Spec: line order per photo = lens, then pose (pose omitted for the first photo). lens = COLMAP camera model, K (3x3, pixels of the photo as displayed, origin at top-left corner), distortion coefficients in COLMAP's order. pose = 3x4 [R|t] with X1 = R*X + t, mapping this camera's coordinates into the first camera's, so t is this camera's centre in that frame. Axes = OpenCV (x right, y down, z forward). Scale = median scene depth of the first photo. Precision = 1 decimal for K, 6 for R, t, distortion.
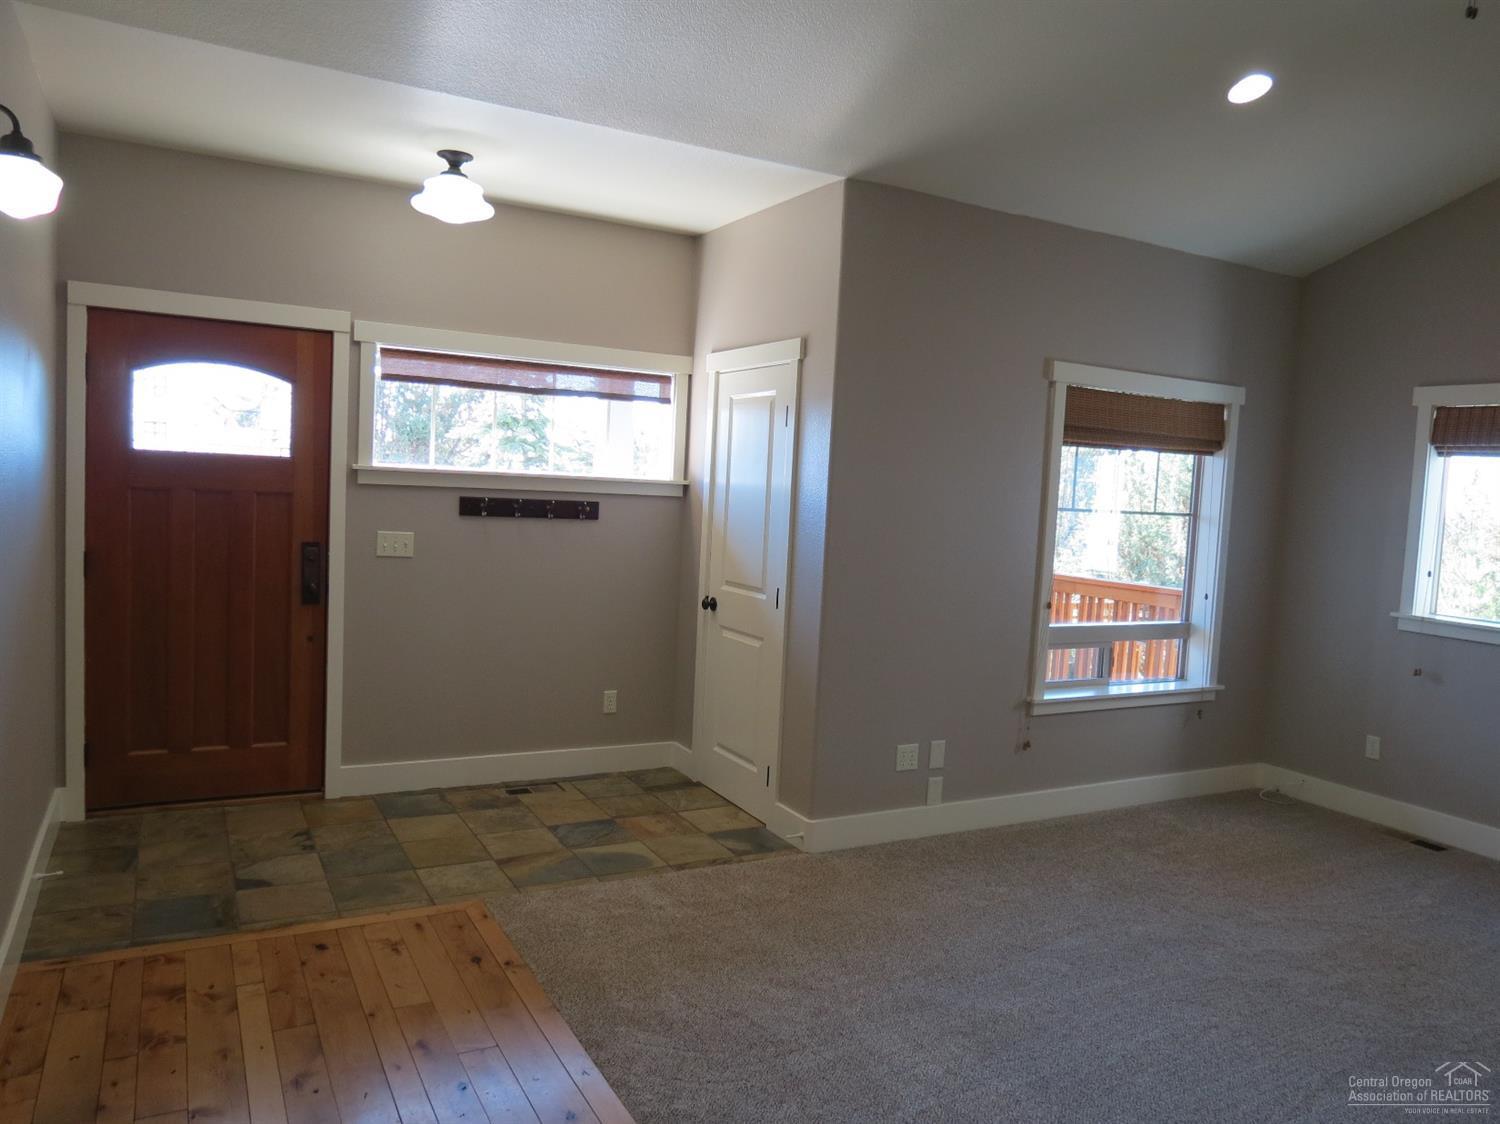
lens RADIAL K [[1067.5, 0, 760.8], [0, 1067.5, 565.8], [0, 0, 1]] dist [-0.035986, 0.017196]
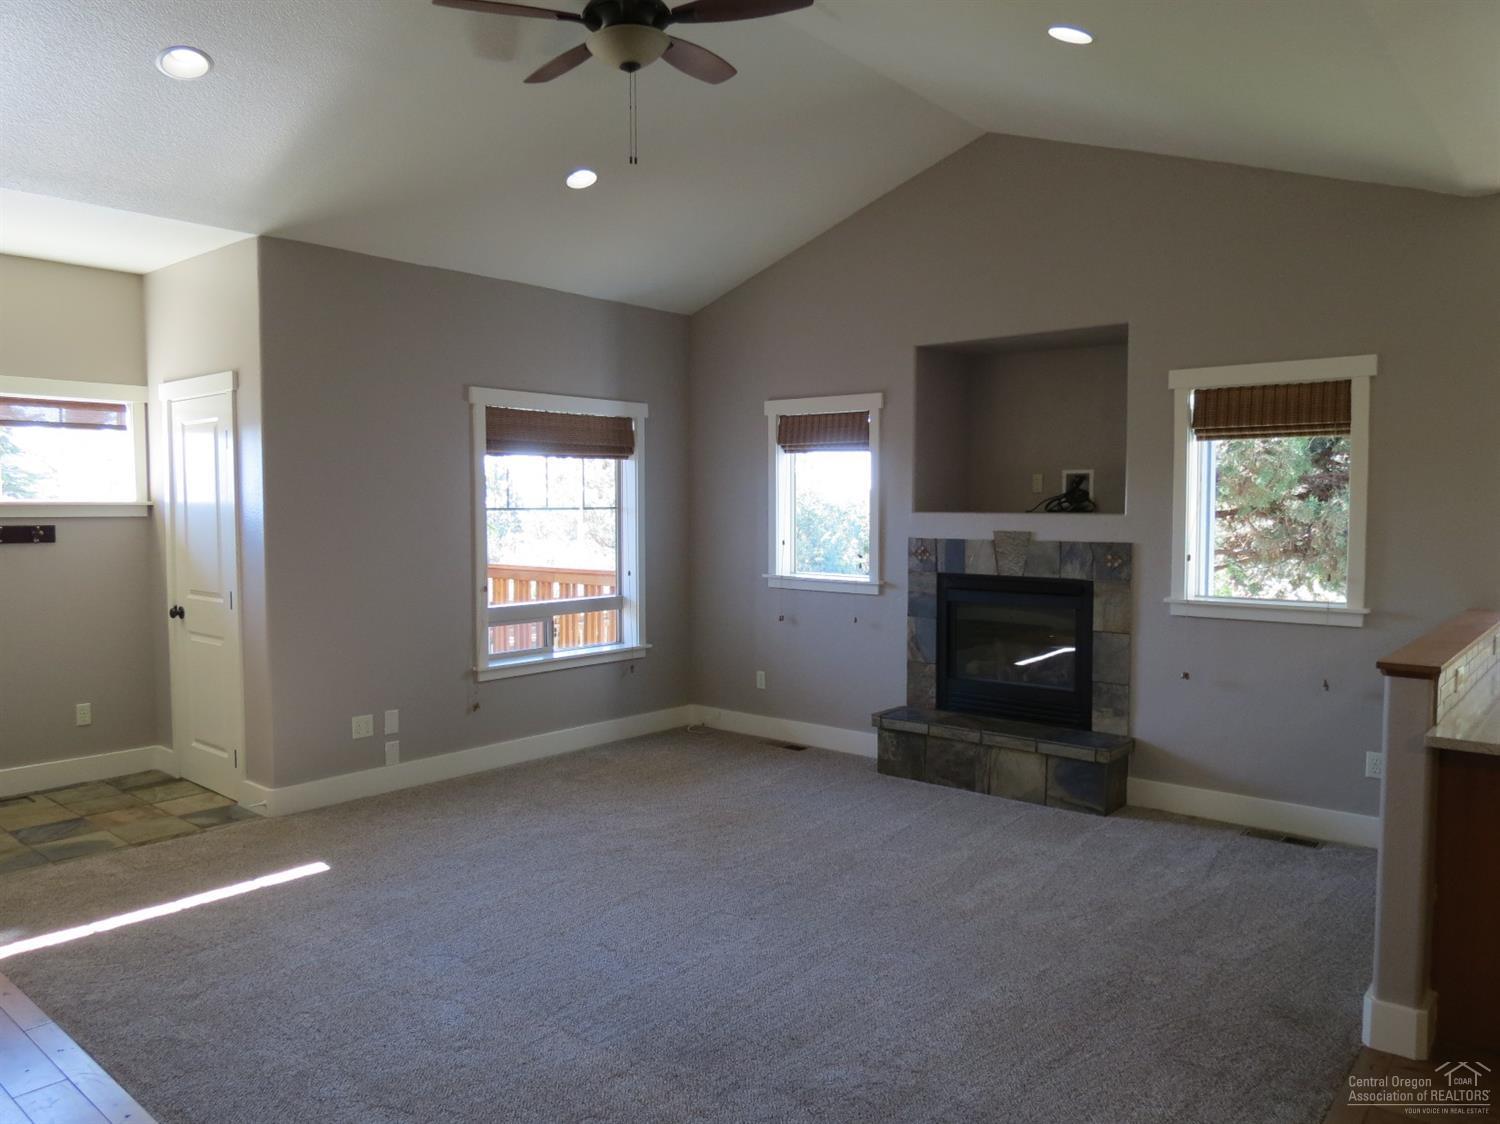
lens RADIAL K [[1067.5, 0, 756.9], [0, 1067.5, 562.6], [0, 0, 1]] dist [-0.035986, 0.017196]
pose [[0.932333, -0.069947, 0.354772, 0.133218], [0.074573, 0.997215, 0.000635, 0.030079], [-0.353828, 0.025864, 0.934953, -0.237227]]
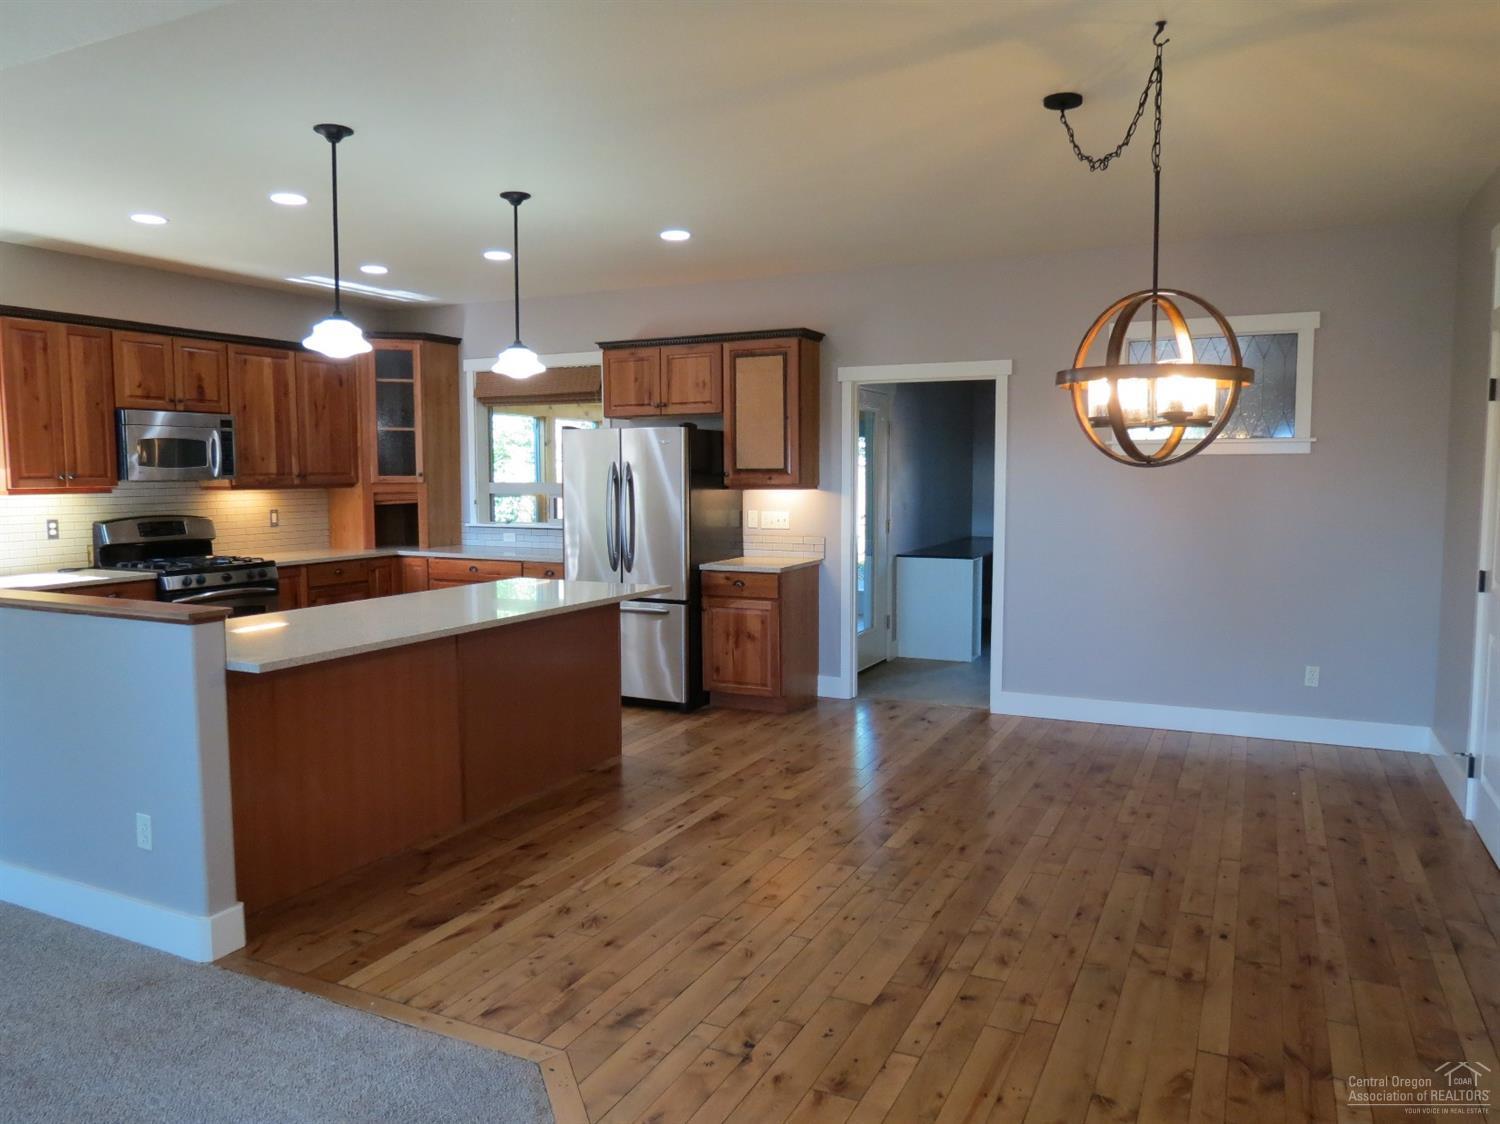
lens RADIAL K [[1067.5, 0, 753.3], [0, 1067.5, 563.2], [0, 0, 1]] dist [-0.035986, 0.017196]
pose [[-0.582940, -0.122784, 0.803184, -0.048056], [0.031550, 0.984350, 0.173378, -0.018625], [-0.811902, 0.126409, -0.569943, 0.272635]]
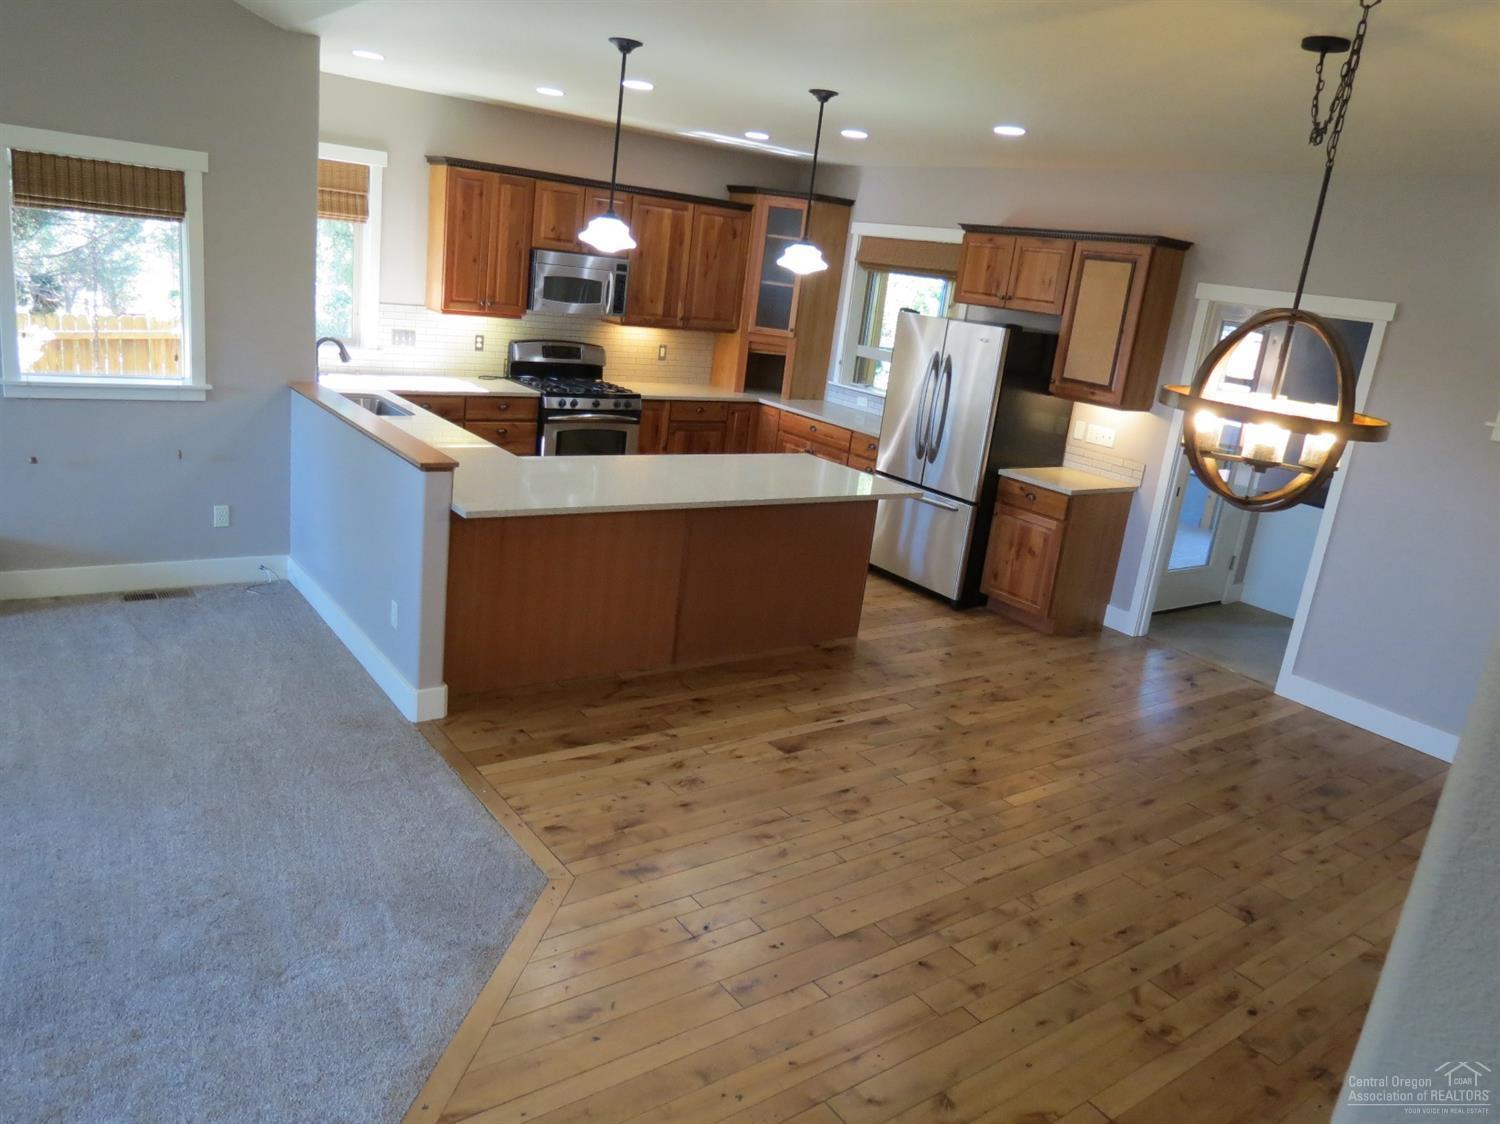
lens RADIAL K [[1067.5, 0, 752.5], [0, 1067.5, 564.5], [0, 0, 1]] dist [-0.035986, 0.017196]
pose [[-0.130799, -0.338157, 0.931956, -0.166802], [-0.050994, 0.941082, 0.334312, -0.102713], [-0.990097, -0.003797, -0.140336, 0.050677]]
